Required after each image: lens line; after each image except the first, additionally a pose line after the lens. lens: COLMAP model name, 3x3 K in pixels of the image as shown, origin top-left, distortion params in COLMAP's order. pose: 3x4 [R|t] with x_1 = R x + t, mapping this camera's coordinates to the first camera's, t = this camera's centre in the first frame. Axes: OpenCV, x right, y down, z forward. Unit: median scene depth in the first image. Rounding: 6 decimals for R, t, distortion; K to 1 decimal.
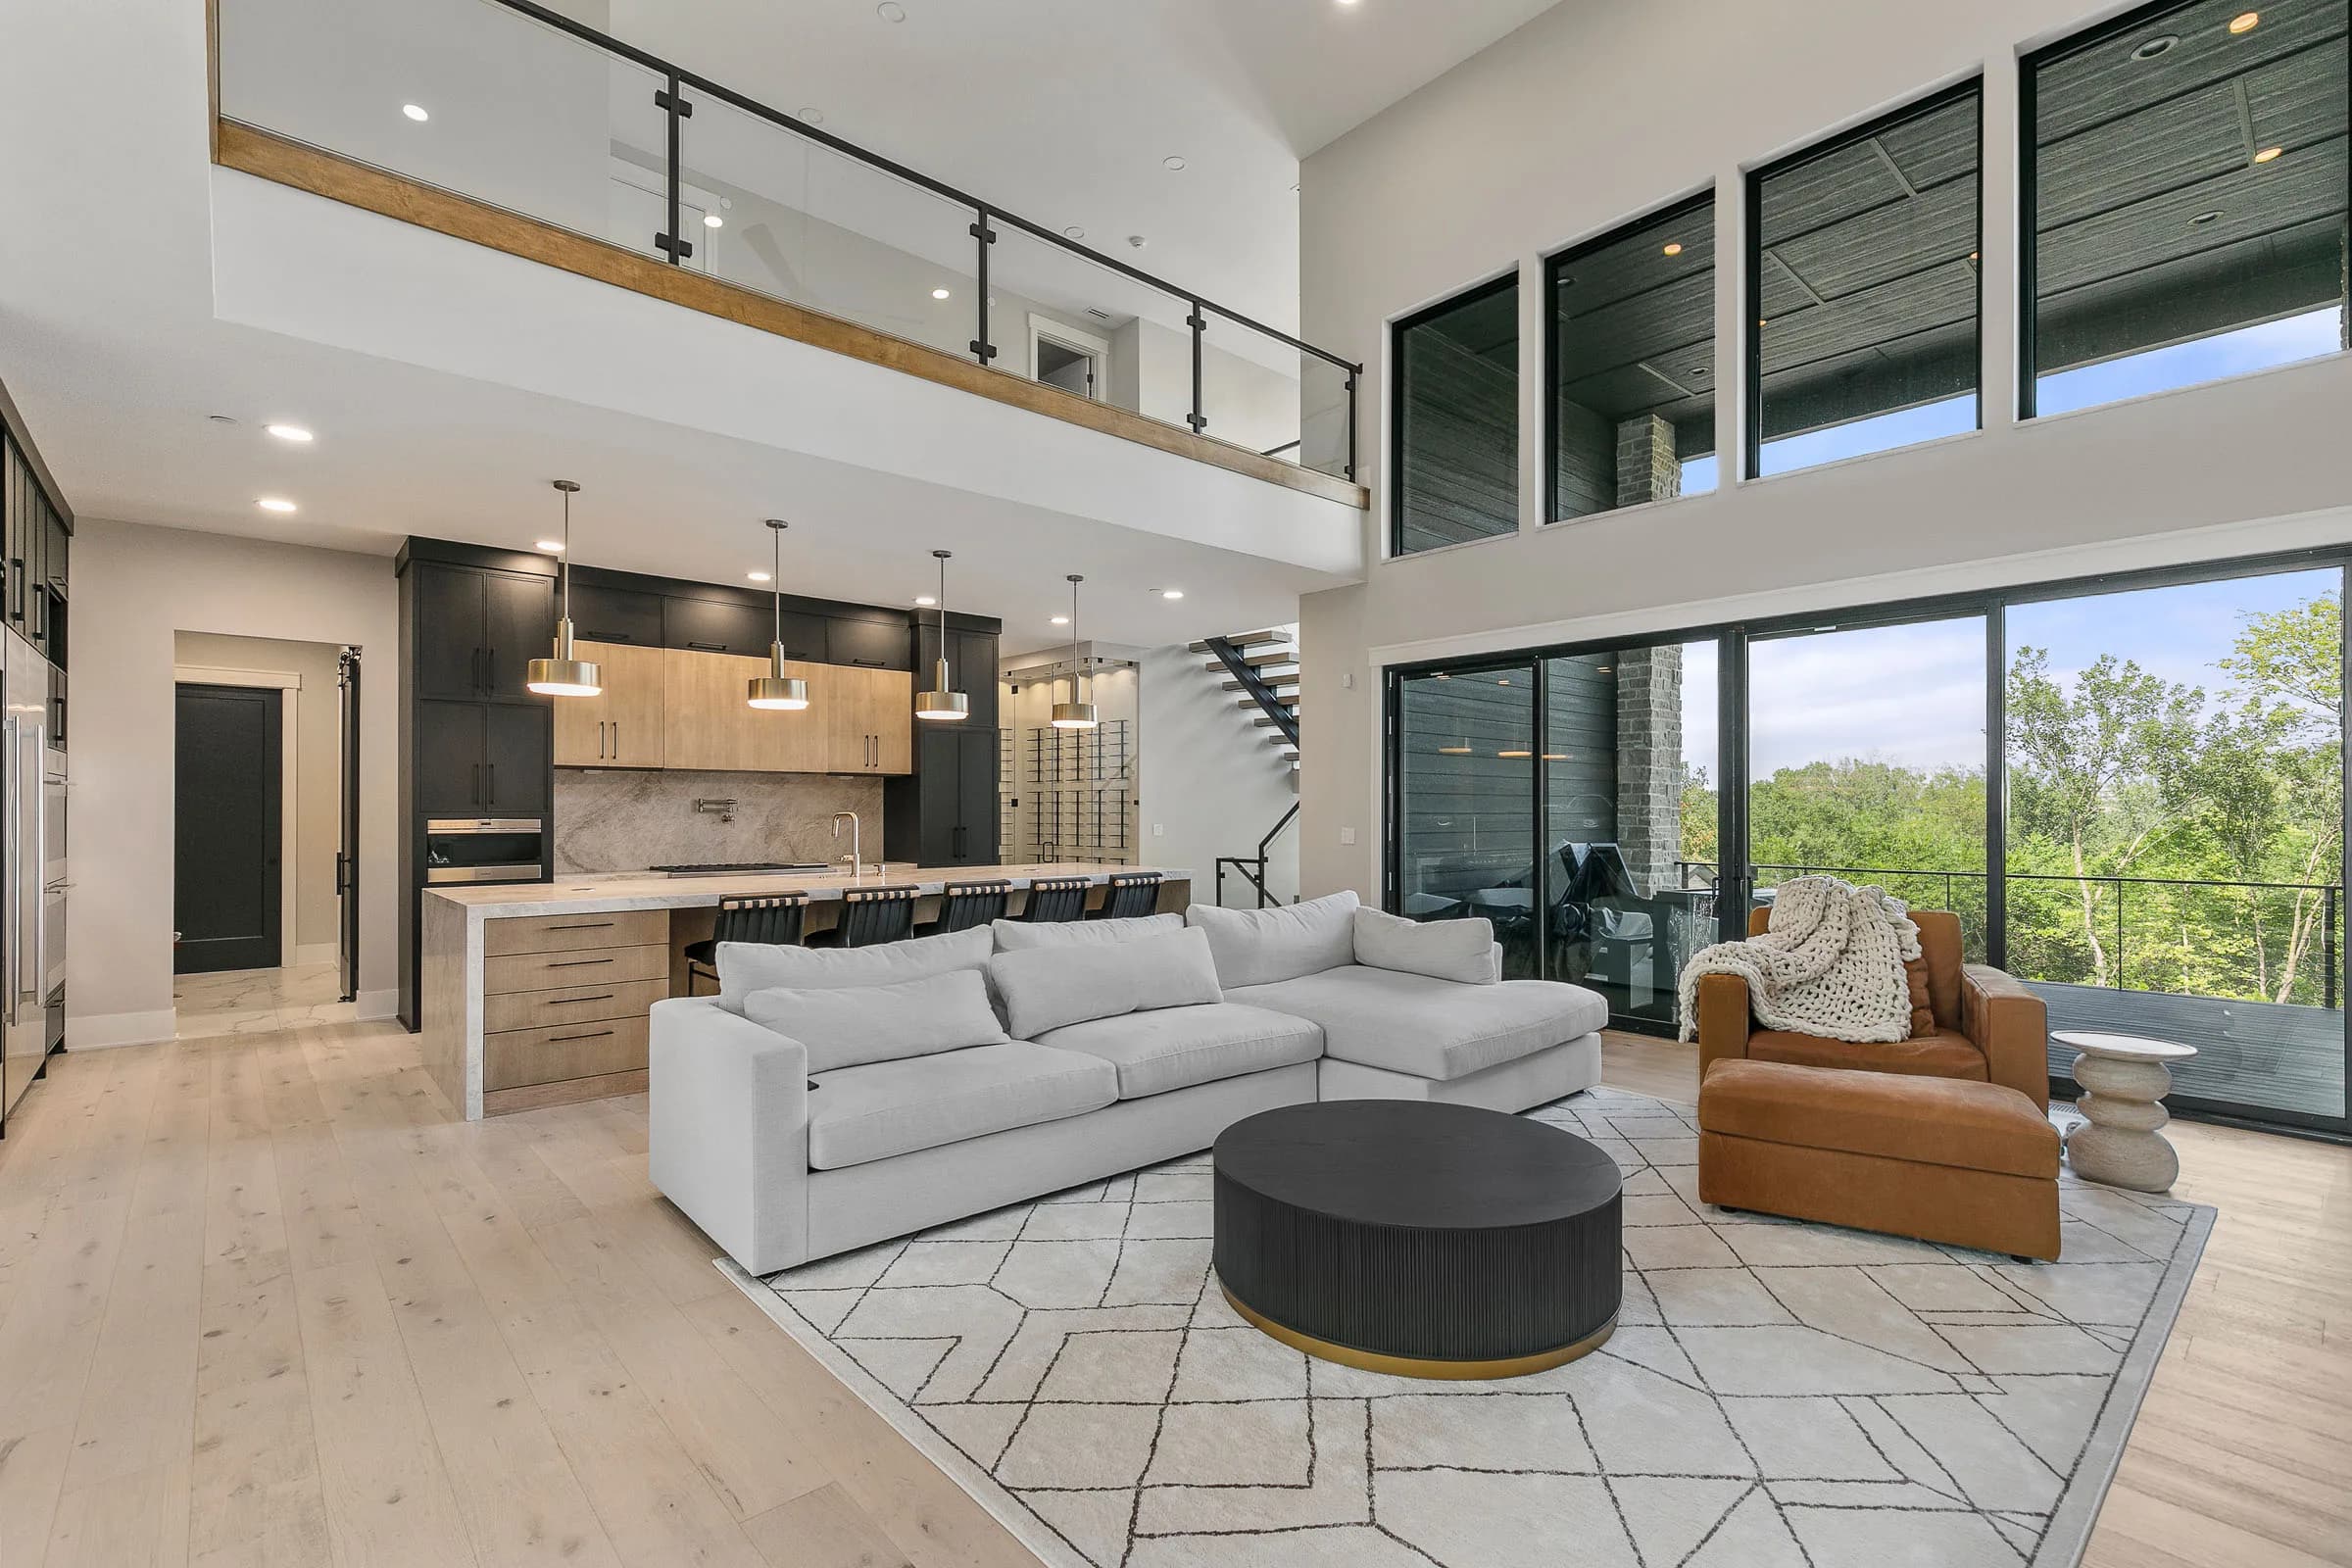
lens RADIAL K [[1067.7, 0, 1180.2], [0, 1067.7, 786.8], [0, 0, 1]] dist [0.003136, 0.001701]
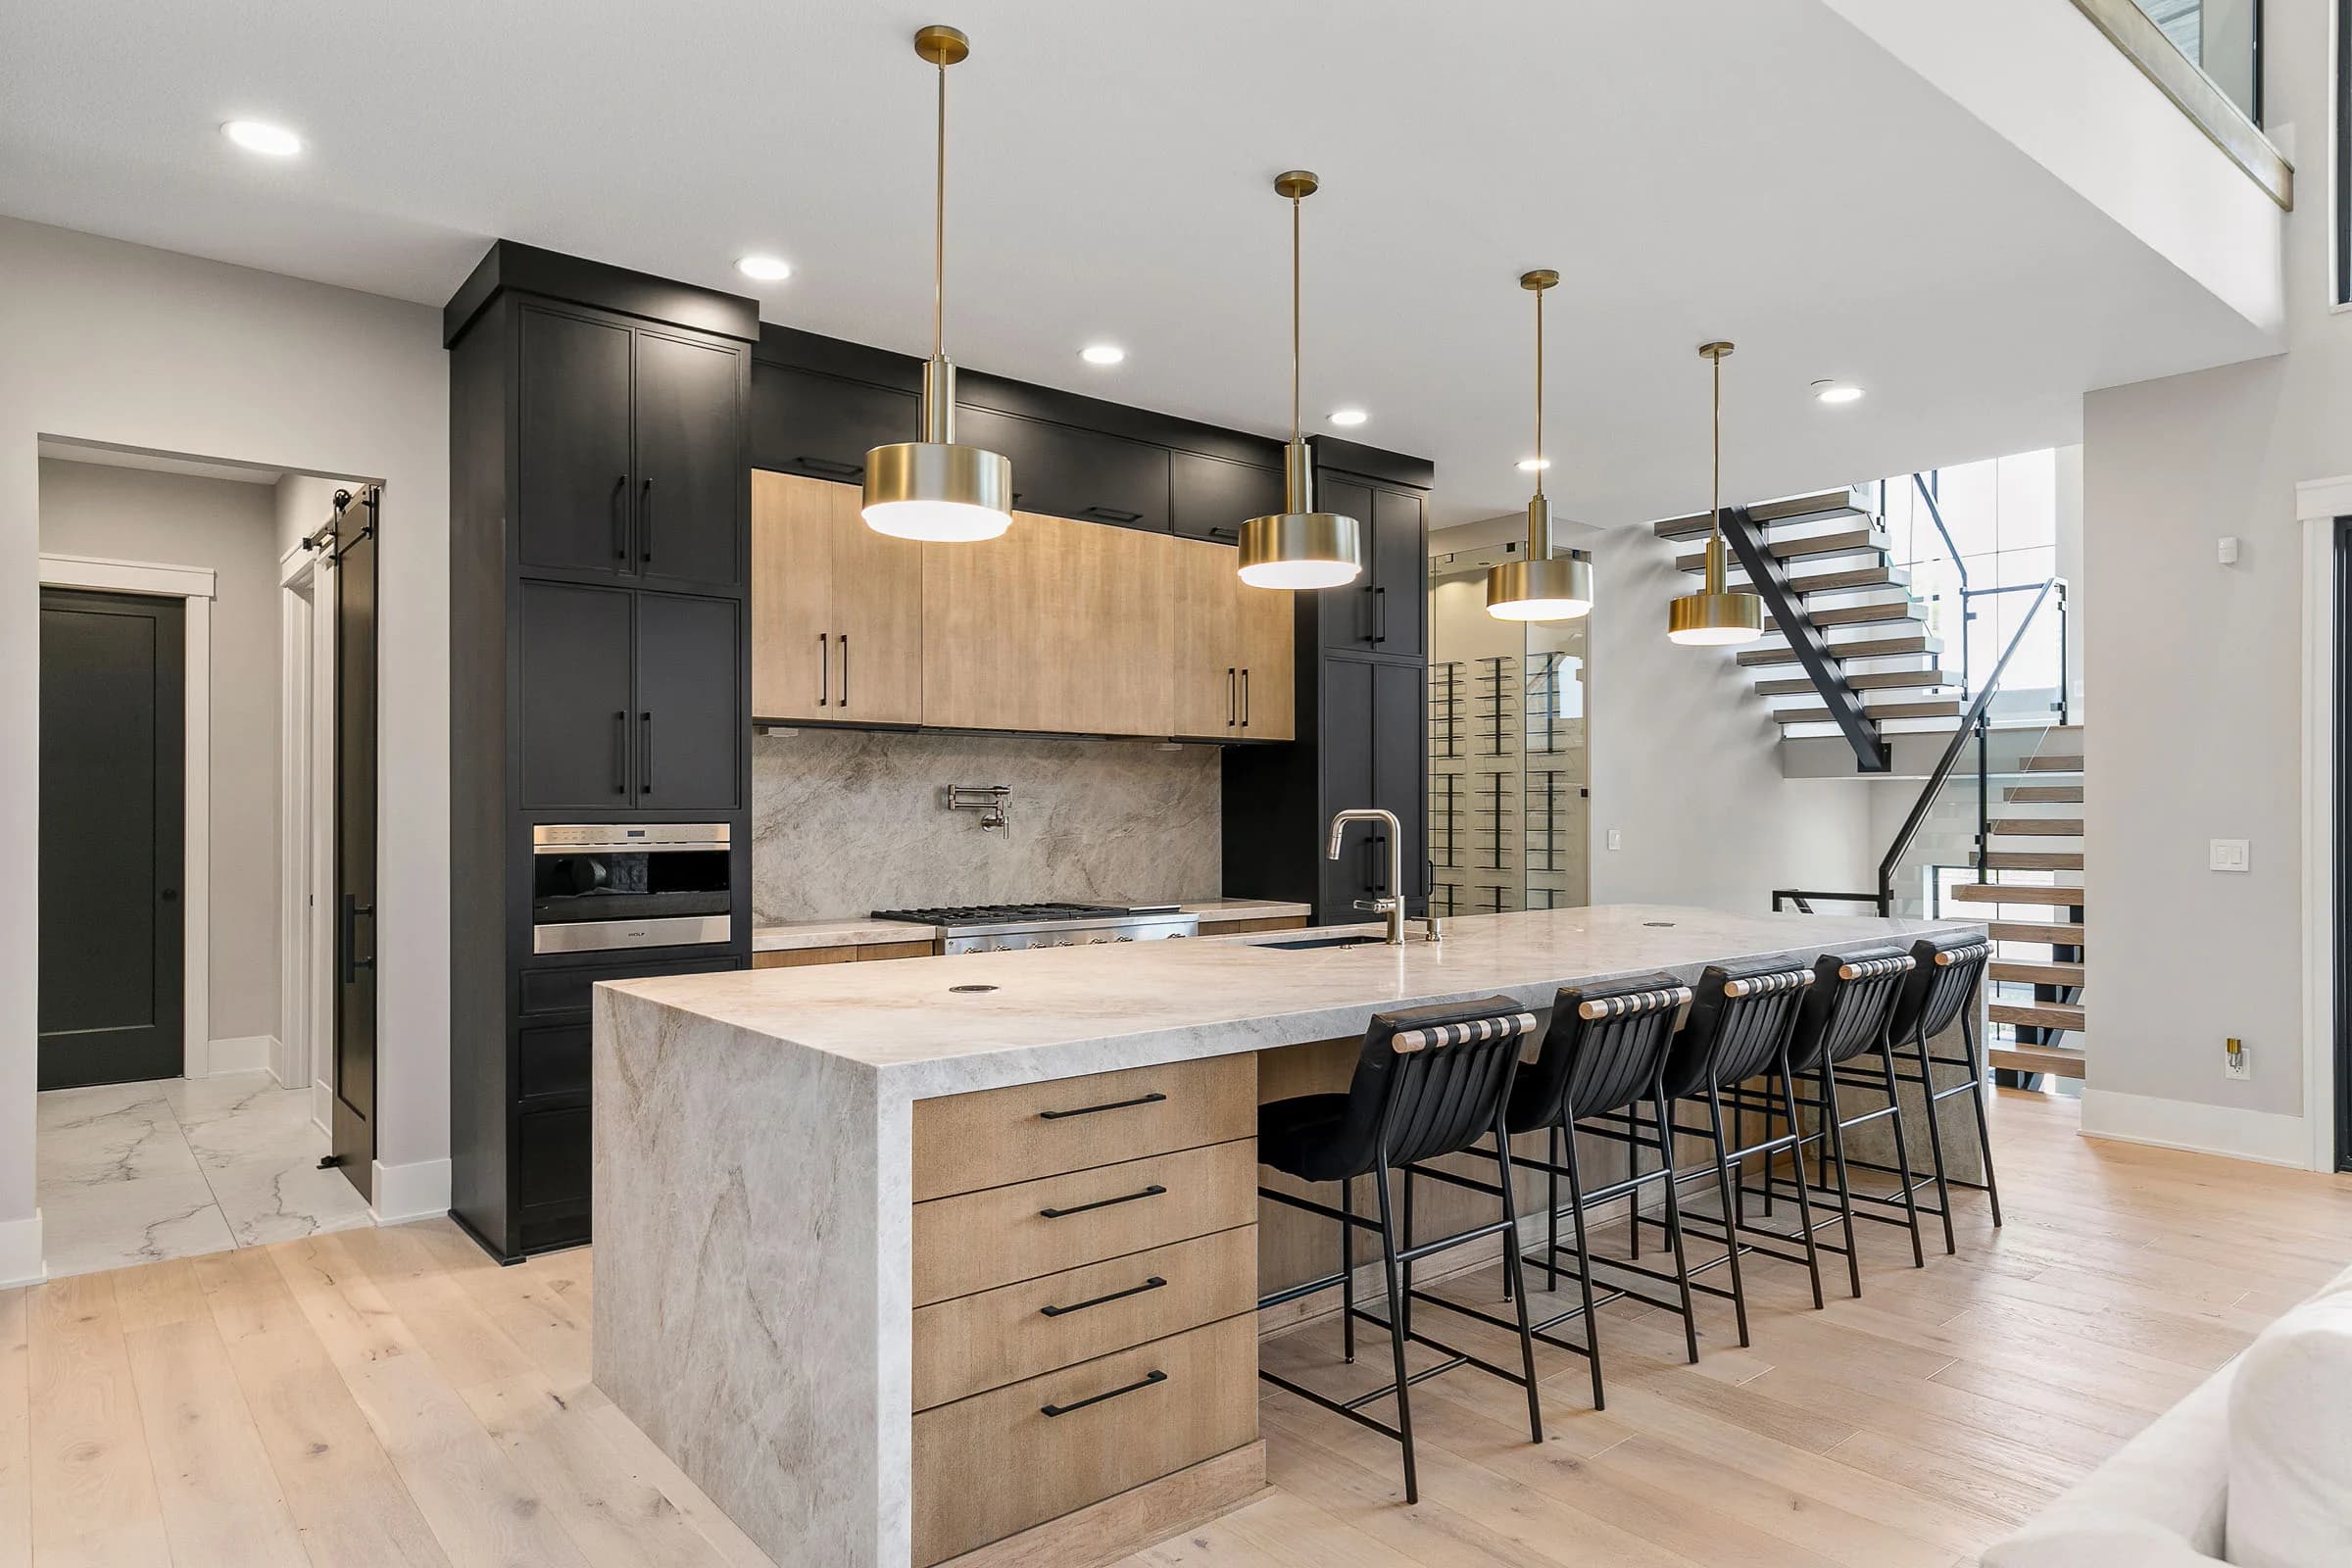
lens RADIAL K [[1414.7, 0, 1174.9], [0, 1414.7, 798.7], [0, 0, 1]] dist [-0.008406, -0.008017]
pose [[0.998654, -0.000474, -0.051859, -0.310651], [0.001302, 0.999872, 0.015934, 0.007207], [0.051845, -0.015980, 0.998527, 0.304252]]
